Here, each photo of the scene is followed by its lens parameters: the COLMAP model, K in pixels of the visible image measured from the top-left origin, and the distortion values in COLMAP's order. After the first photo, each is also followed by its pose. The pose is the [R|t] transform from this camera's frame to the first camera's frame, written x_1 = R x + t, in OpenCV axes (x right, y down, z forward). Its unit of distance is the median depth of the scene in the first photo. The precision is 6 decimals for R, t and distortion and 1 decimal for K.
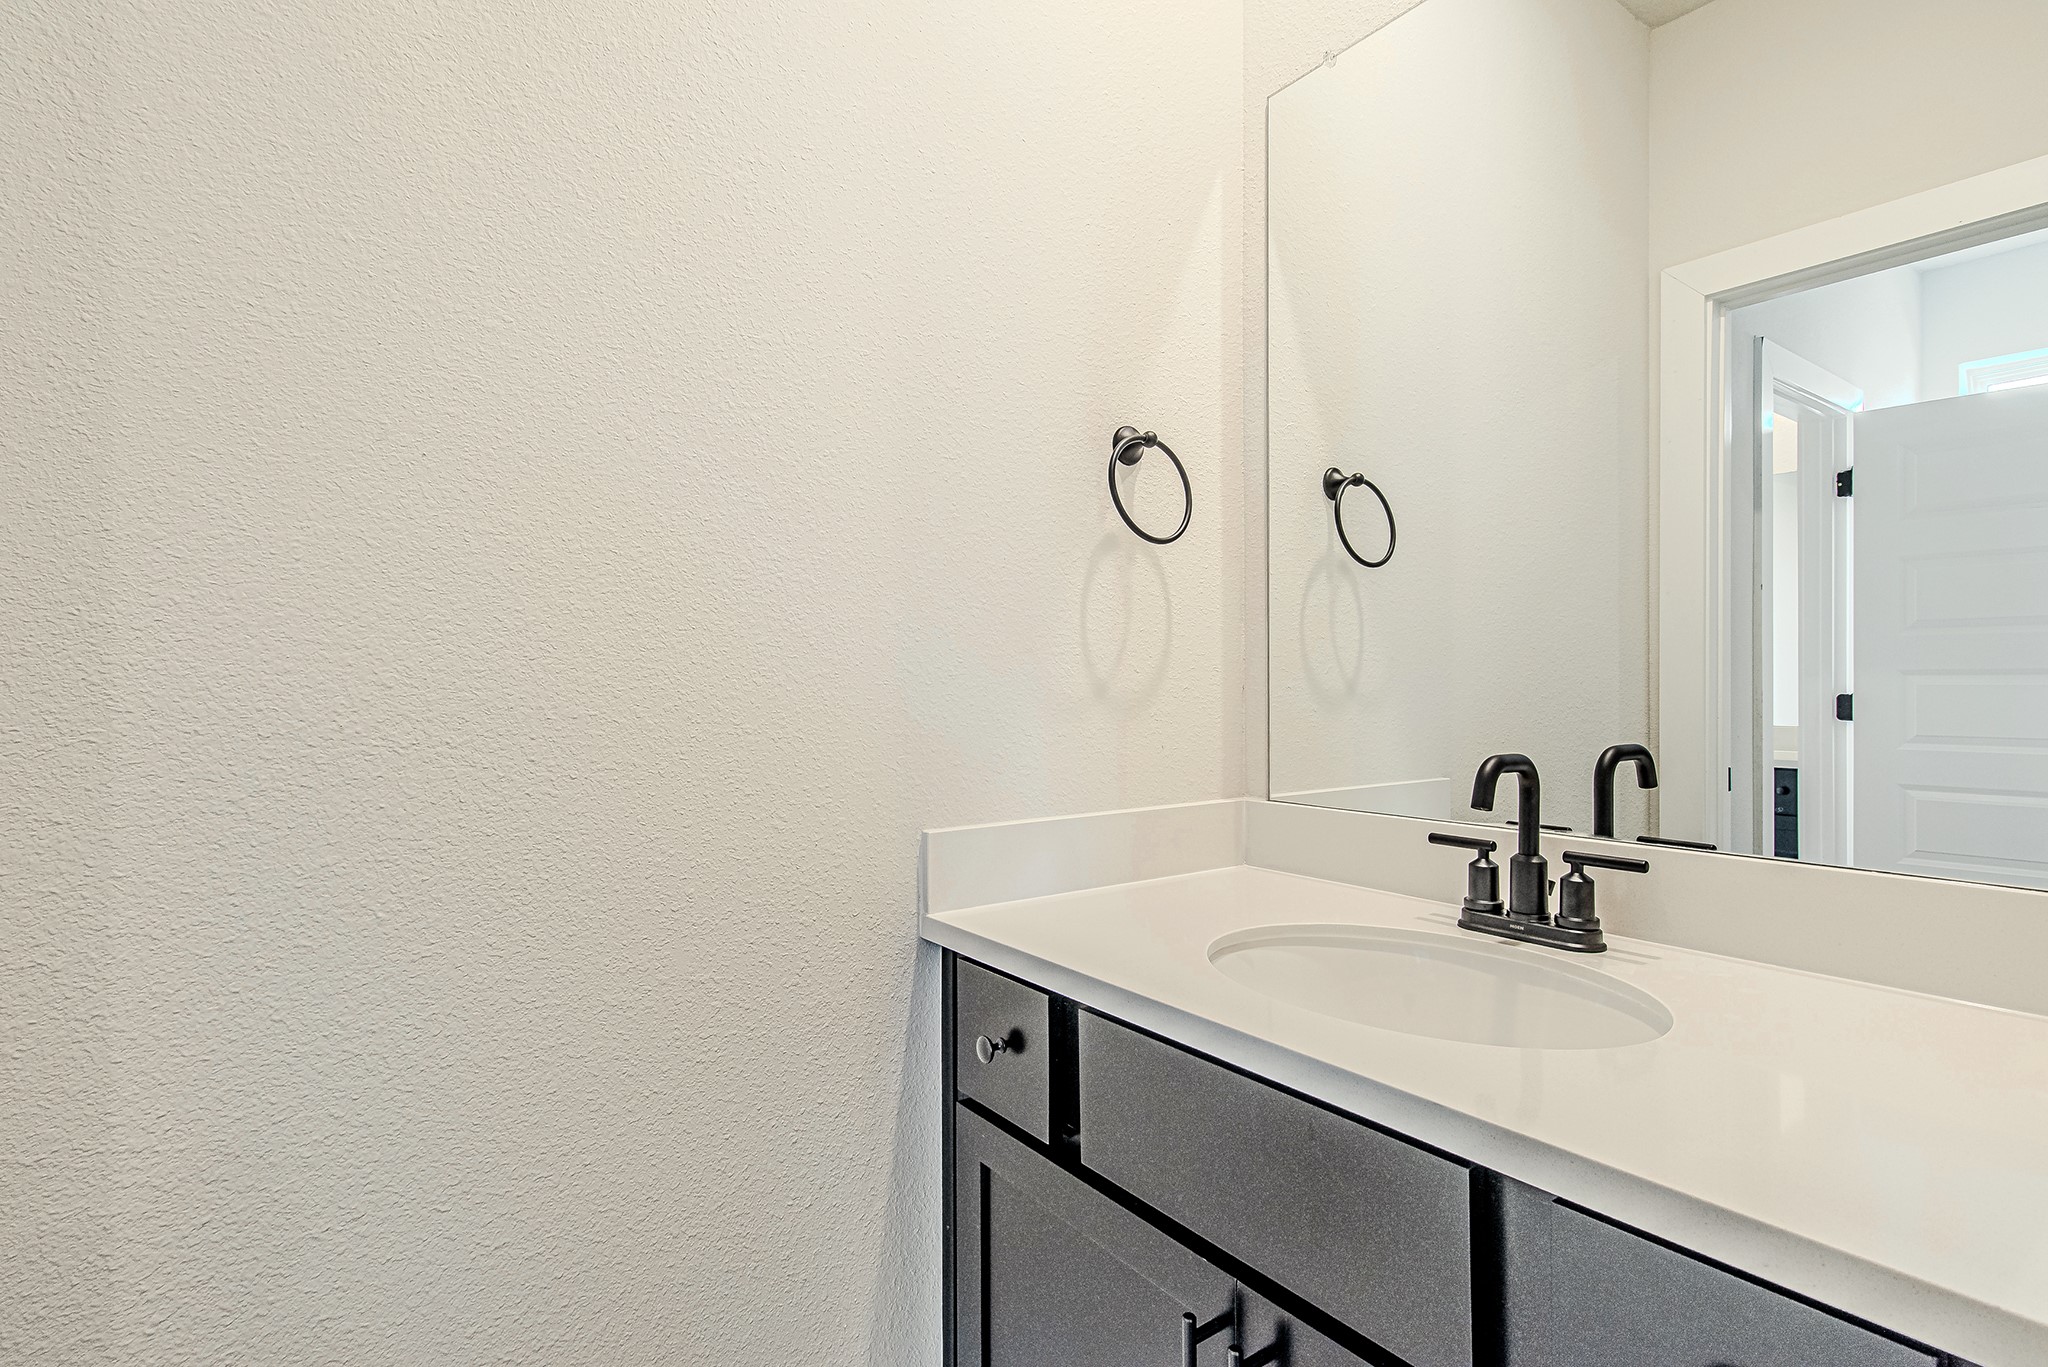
lens RADIAL K [[1015.4, 0, 987.4], [0, 1015.4, 679.0], [0, 0, 1]] dist [-0.001362, 0.000248]
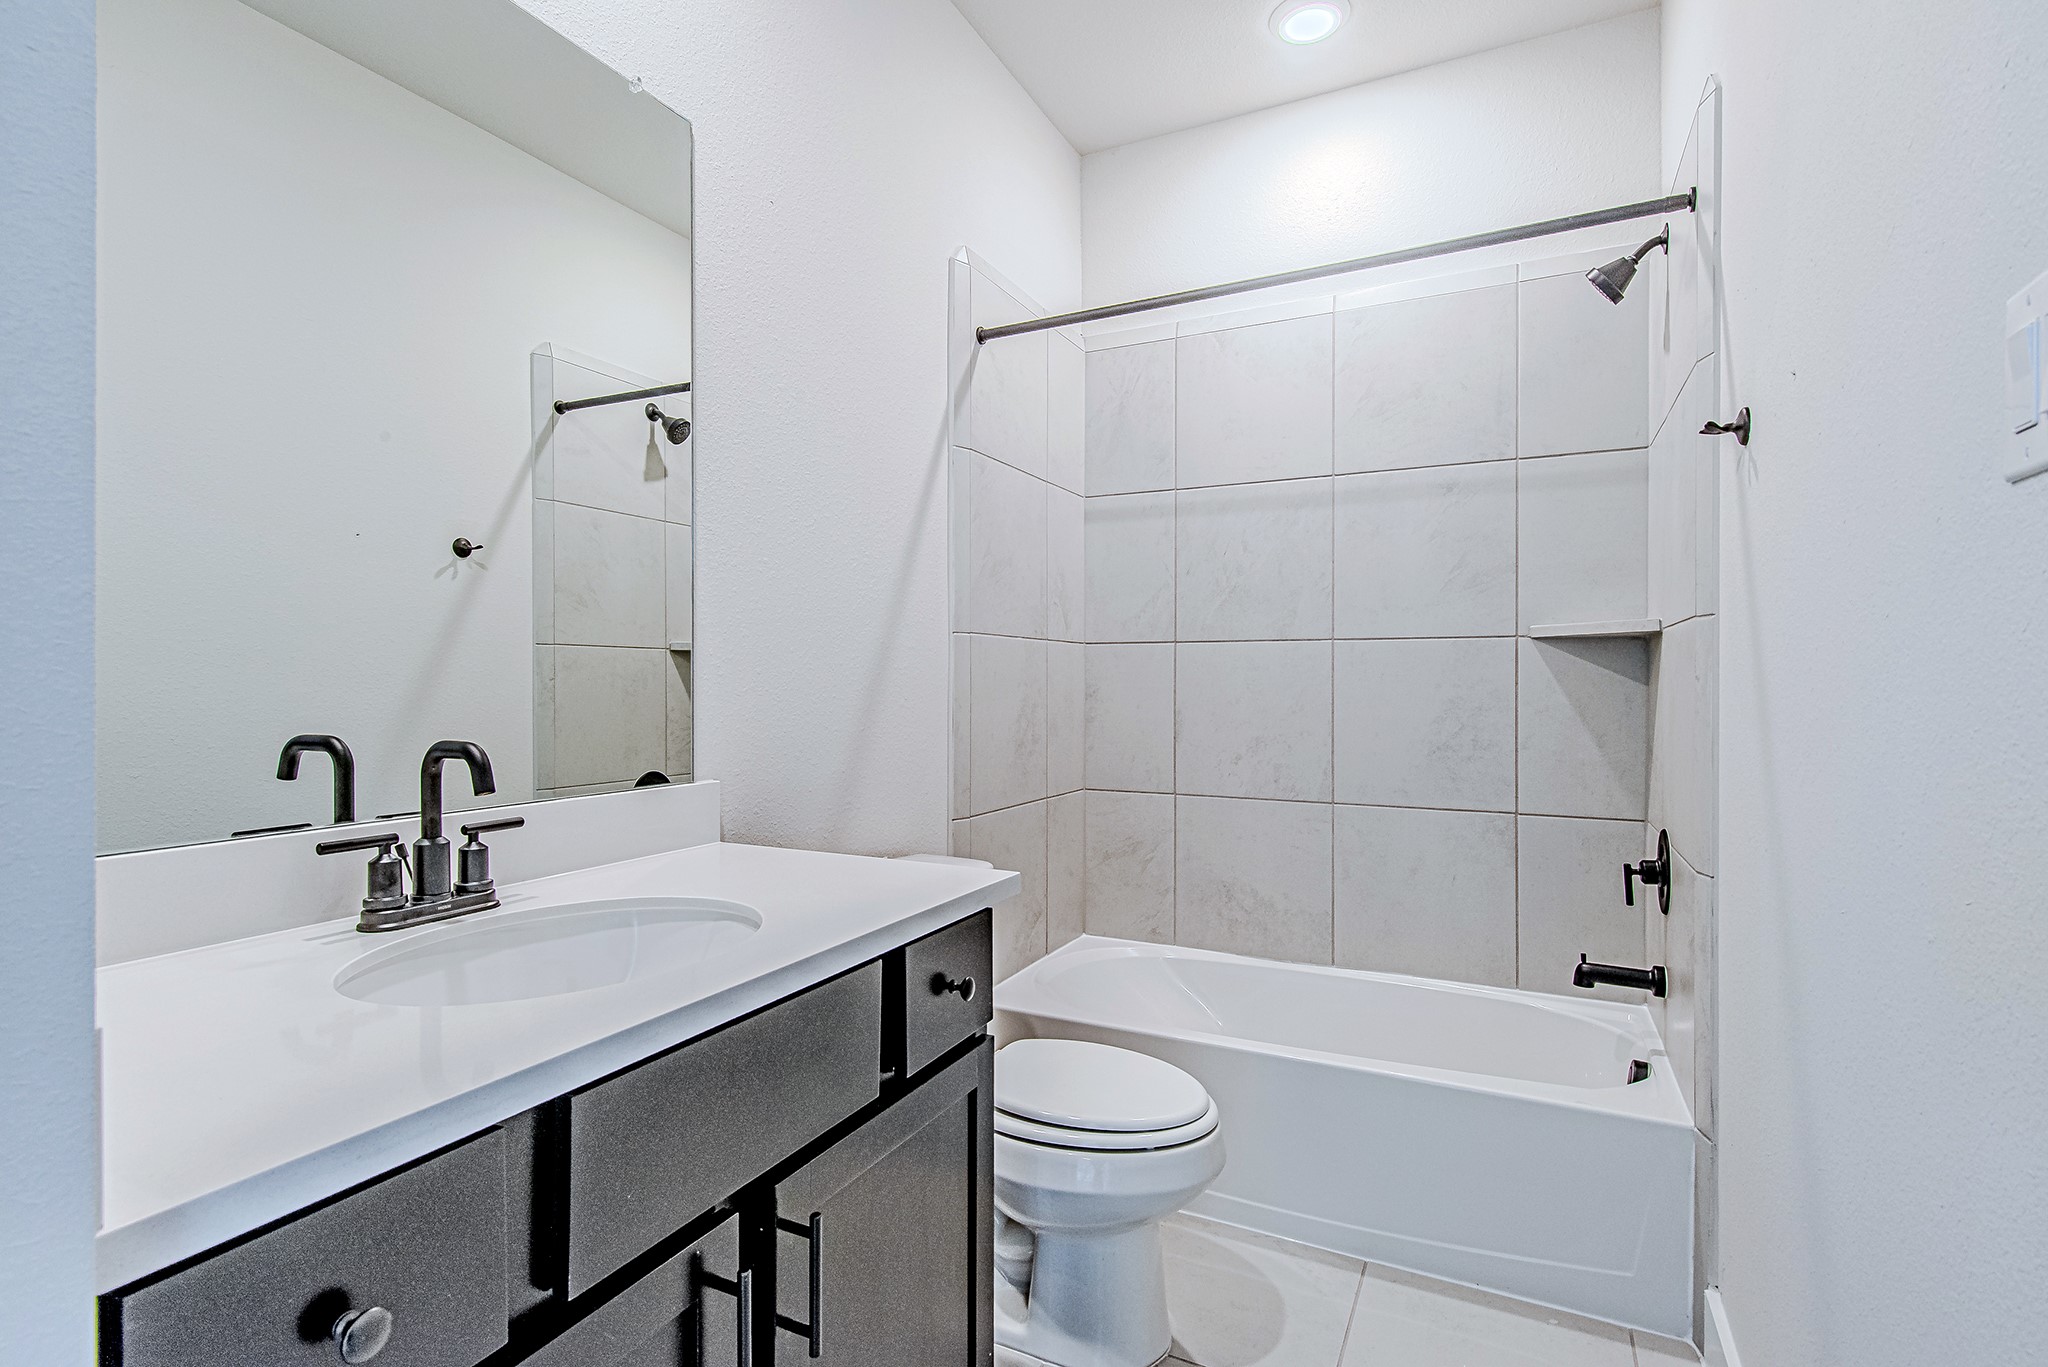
lens RADIAL K [[987.9, 0, 1035.4], [0, 987.9, 689.4], [0, 0, 1]] dist [0.001386, 0.000023]
pose [[-0.505107, -0.004949, 0.863043, -0.644644], [-0.003729, 0.999987, 0.003552, 0.015643], [-0.863049, -0.001425, -0.505118, 0.970112]]
